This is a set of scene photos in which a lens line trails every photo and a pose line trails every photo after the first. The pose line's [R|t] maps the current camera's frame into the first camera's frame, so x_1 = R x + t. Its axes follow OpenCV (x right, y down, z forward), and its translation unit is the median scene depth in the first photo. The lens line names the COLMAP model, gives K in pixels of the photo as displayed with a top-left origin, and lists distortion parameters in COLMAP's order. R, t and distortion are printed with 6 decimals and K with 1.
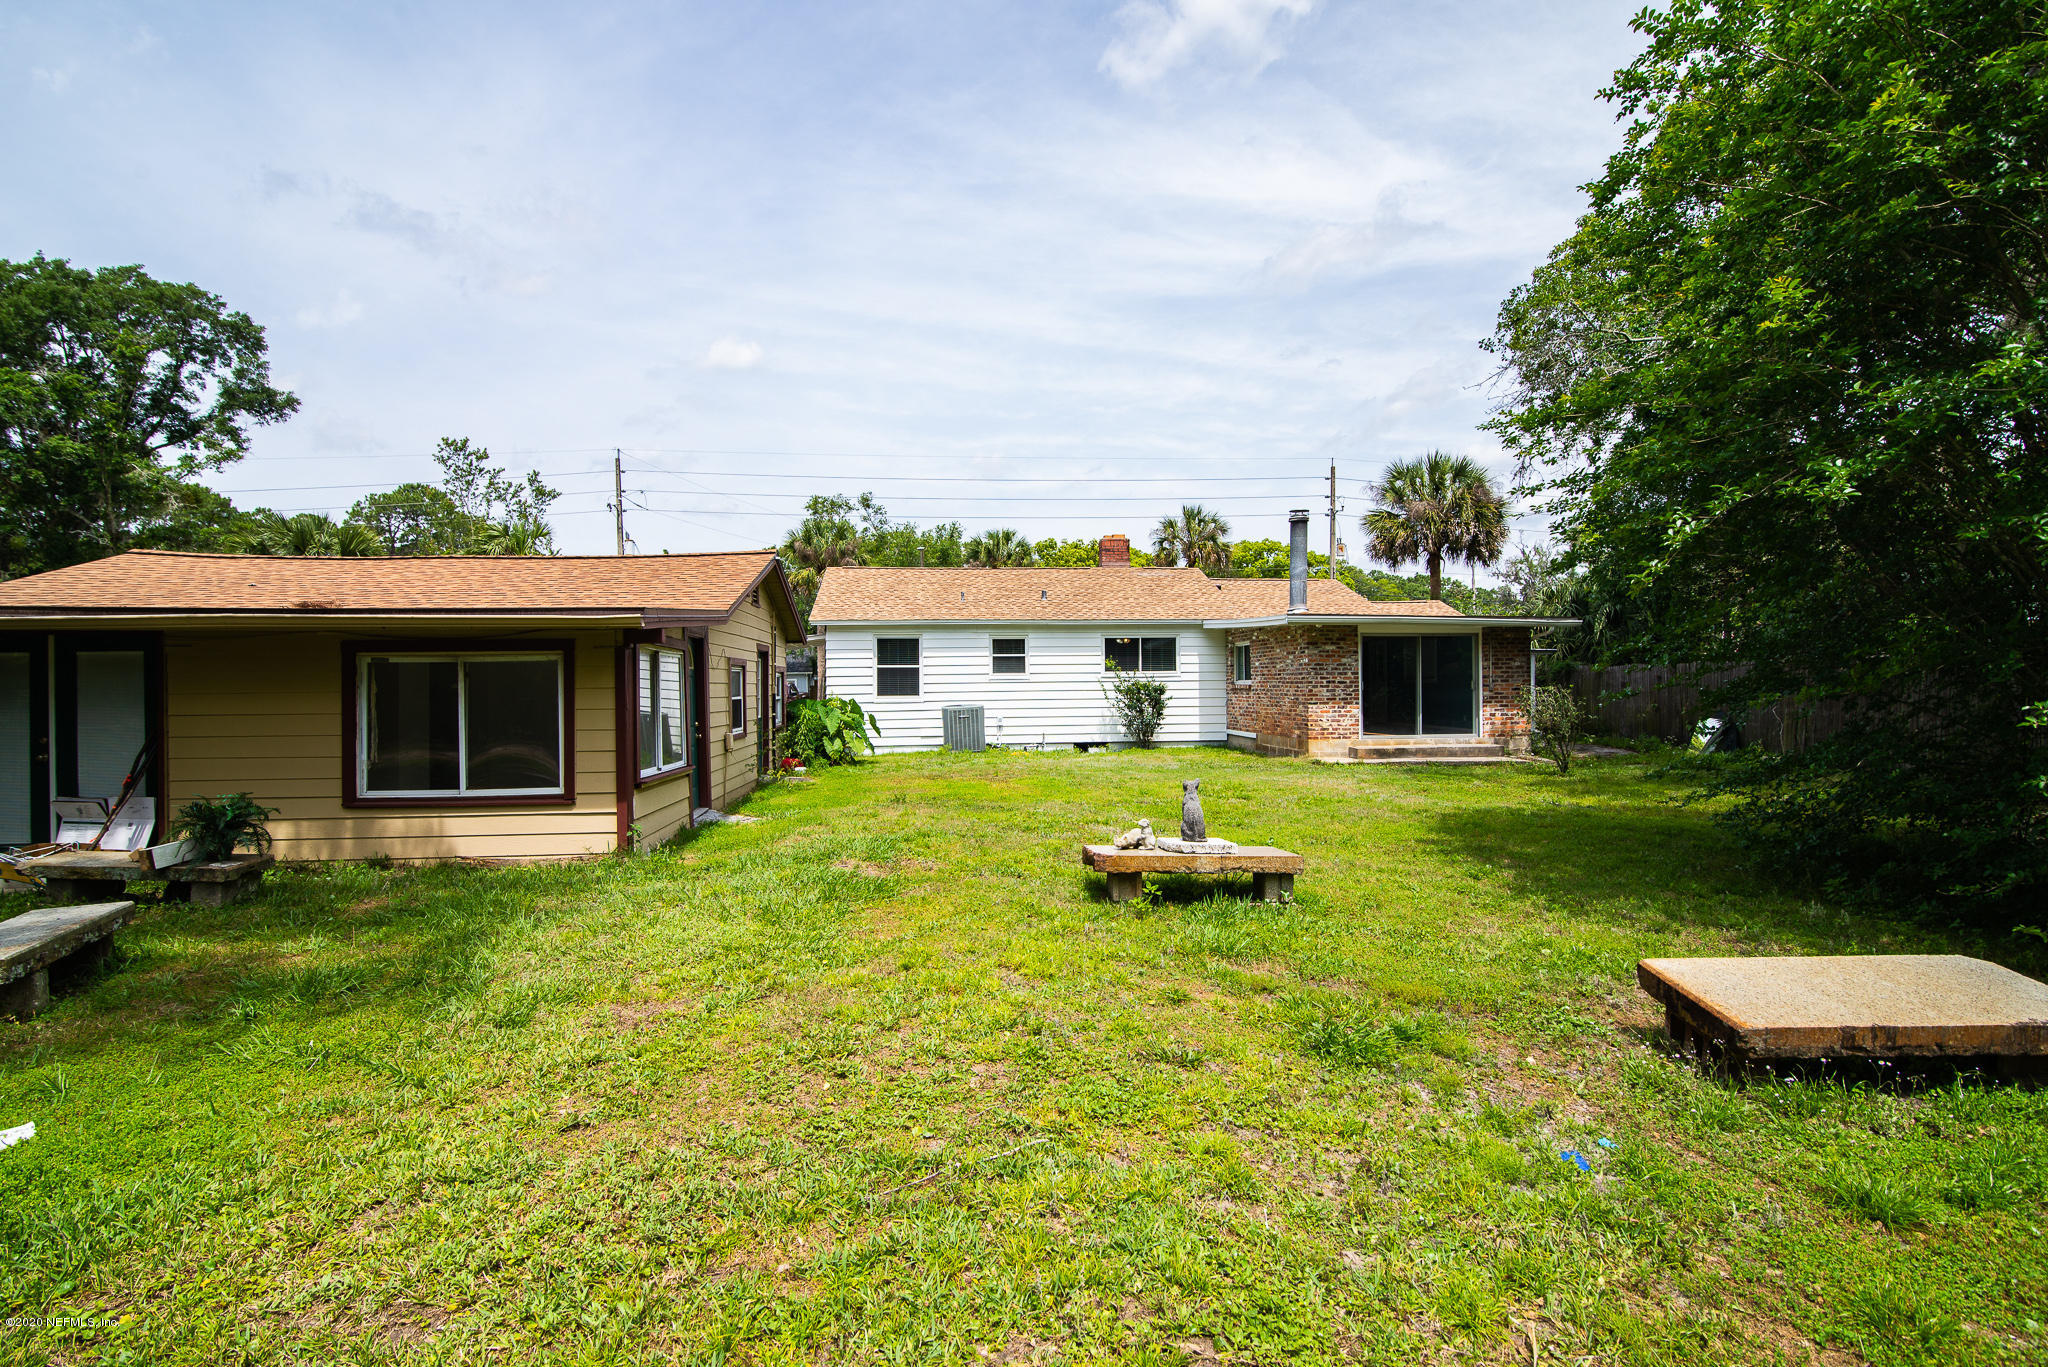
lens RADIAL K [[938.9, 0, 1024.0], [0, 938.9, 683.5], [0, 0, 1]] dist [-0.022270, 0.000083]
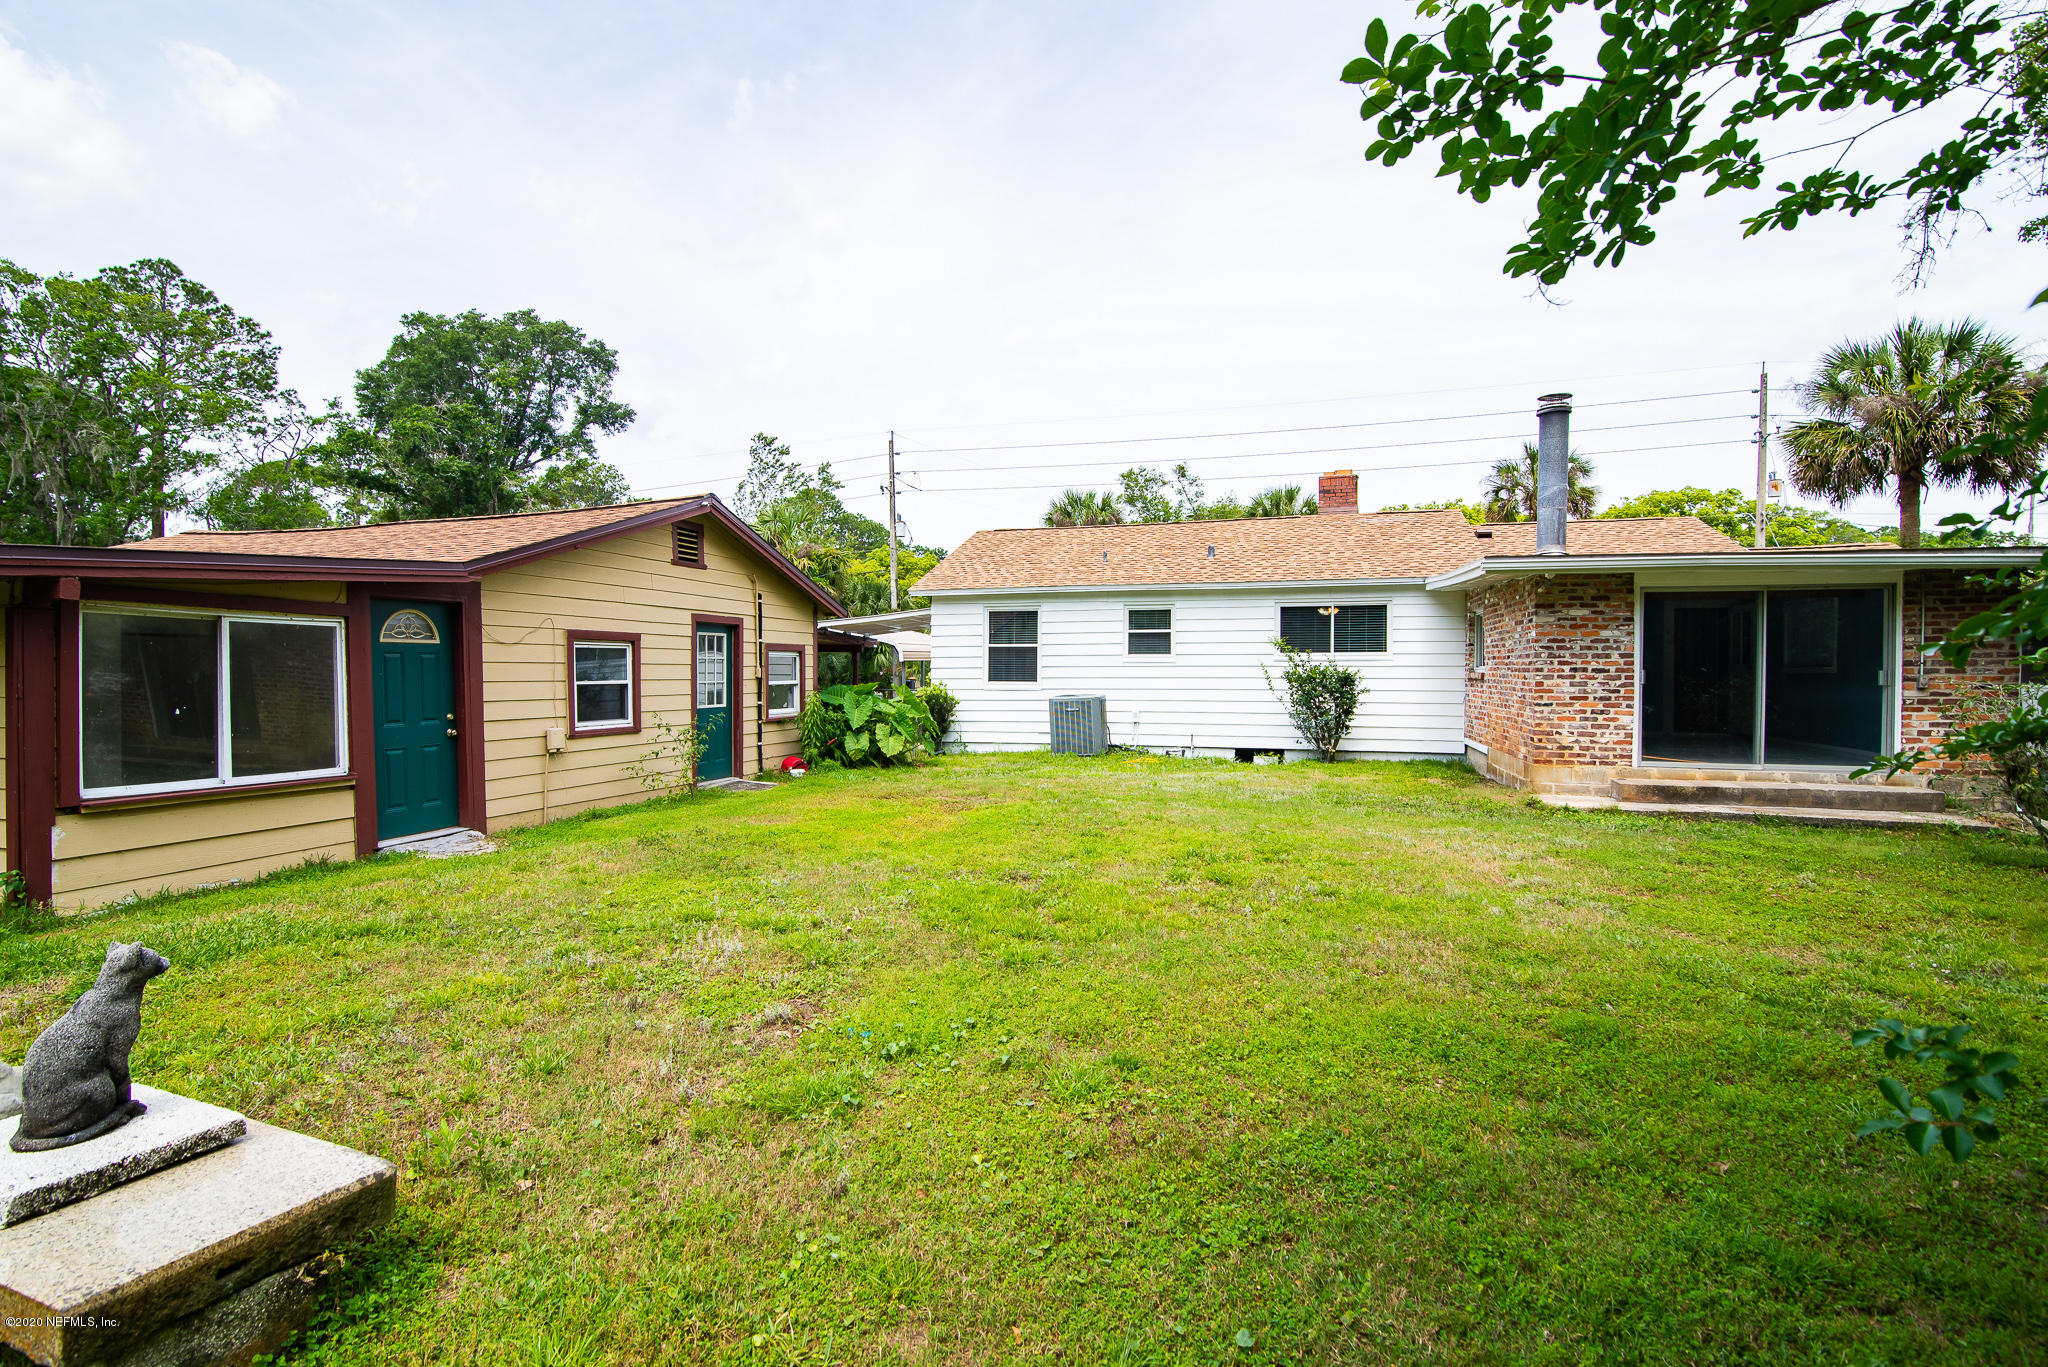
lens RADIAL K [[938.9, 0, 1024.0], [0, 938.9, 683.5], [0, 0, 1]] dist [-0.022270, 0.000083]
pose [[0.920064, 0.015776, -0.391450, 0.191182], [-0.009348, 0.999788, 0.018322, -0.000133], [0.391657, -0.013199, 0.920017, 0.254863]]
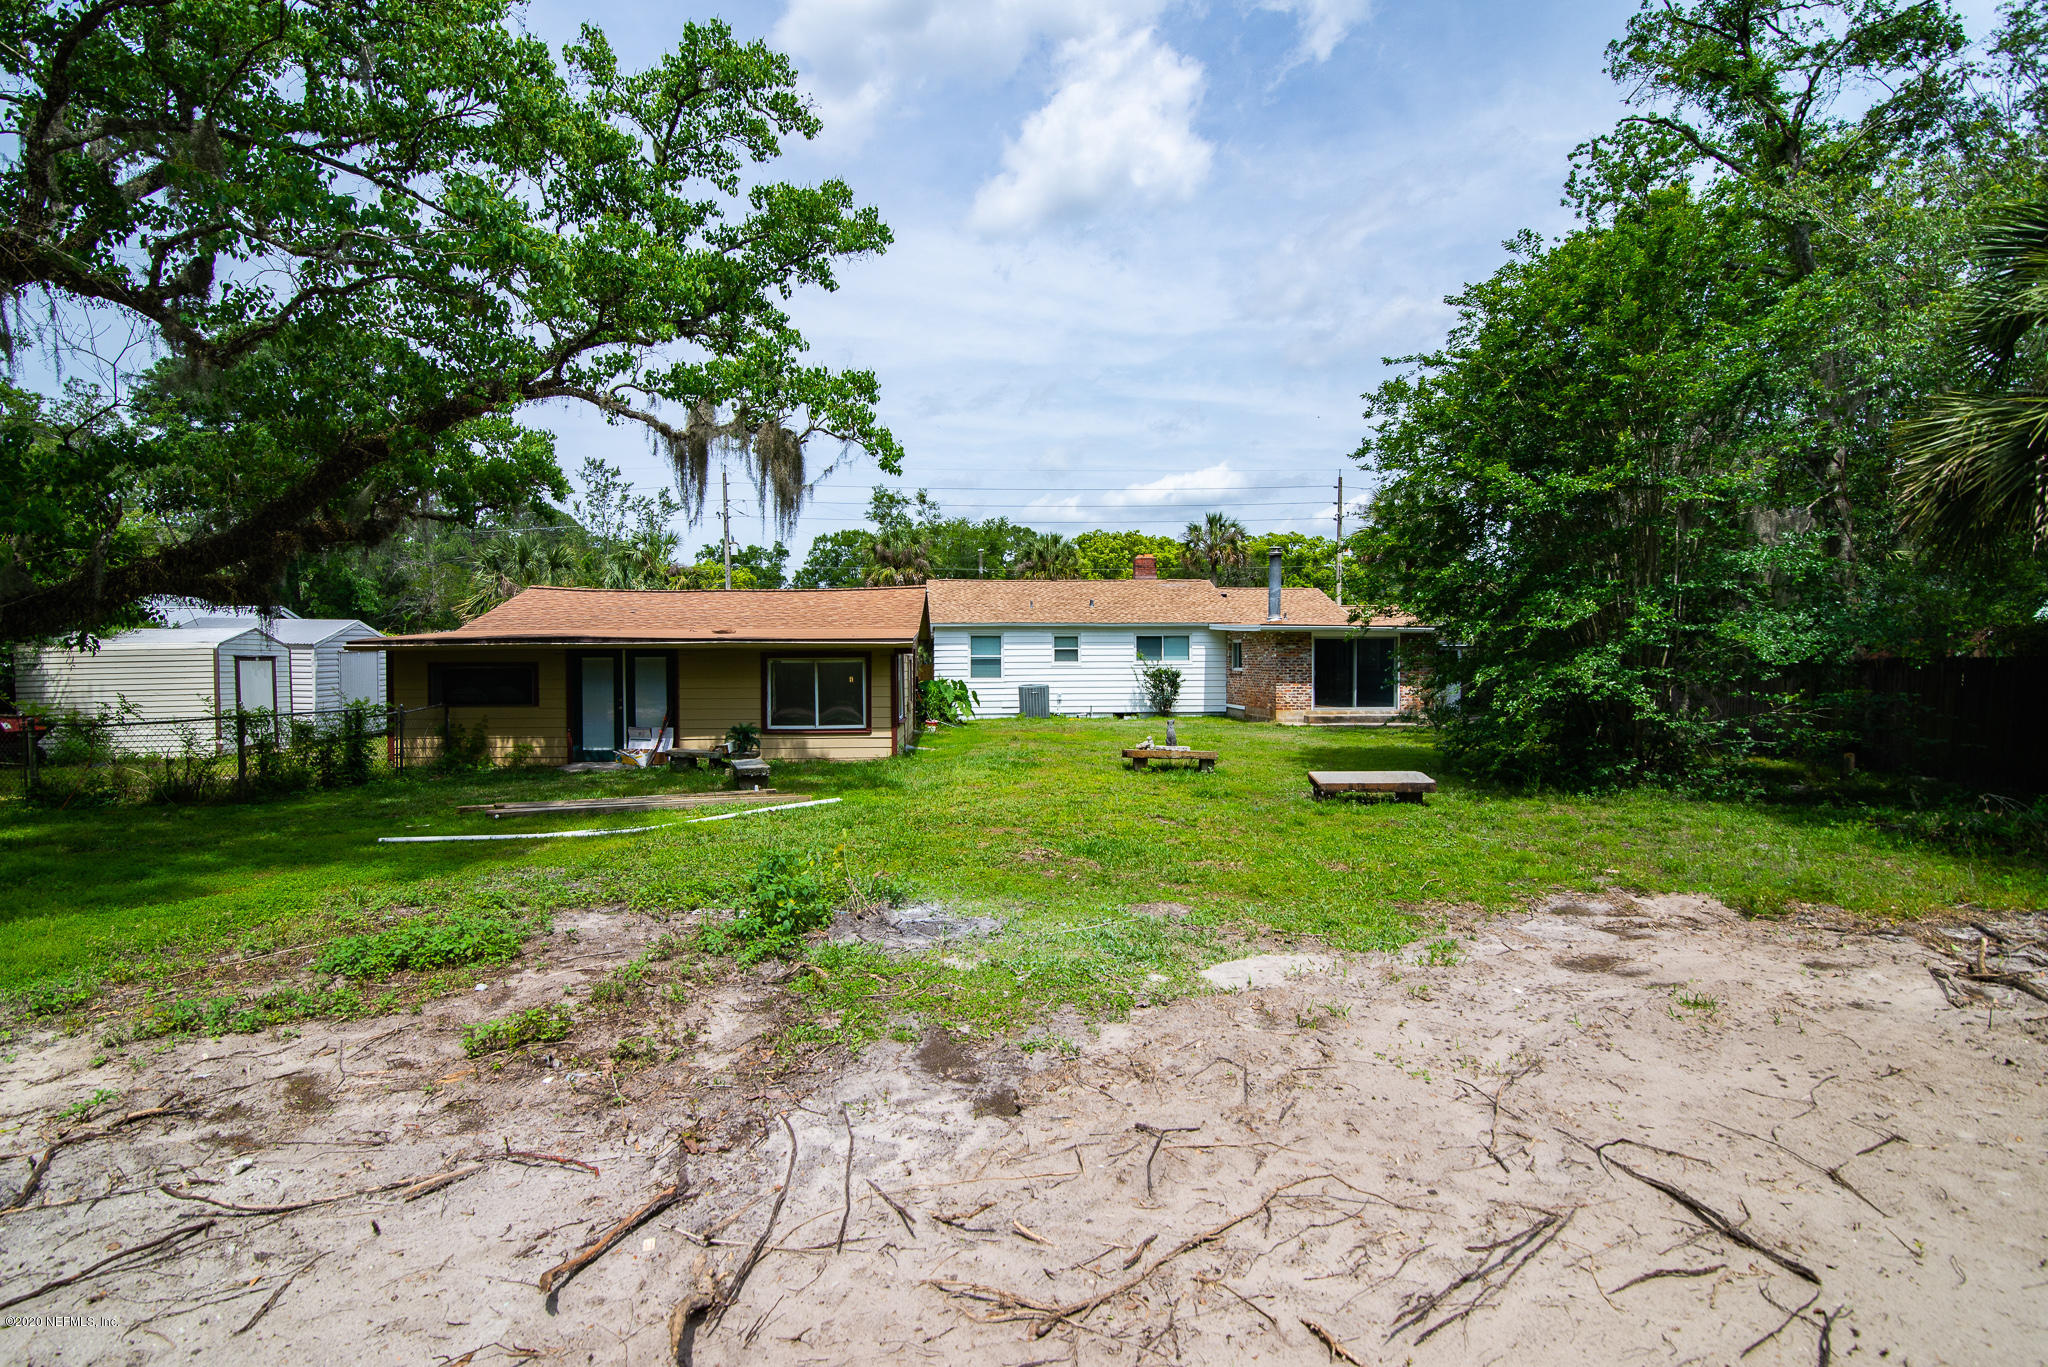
lens RADIAL K [[960.2, 0, 1024.0], [0, 960.2, 683.5], [0, 0, 1]] dist [-0.015669, -0.000197]
pose [[0.999395, 0.006229, -0.034211, -0.029509], [-0.005431, 0.999712, 0.023377, -0.011215], [0.034347, -0.023177, 0.999141, -0.406303]]
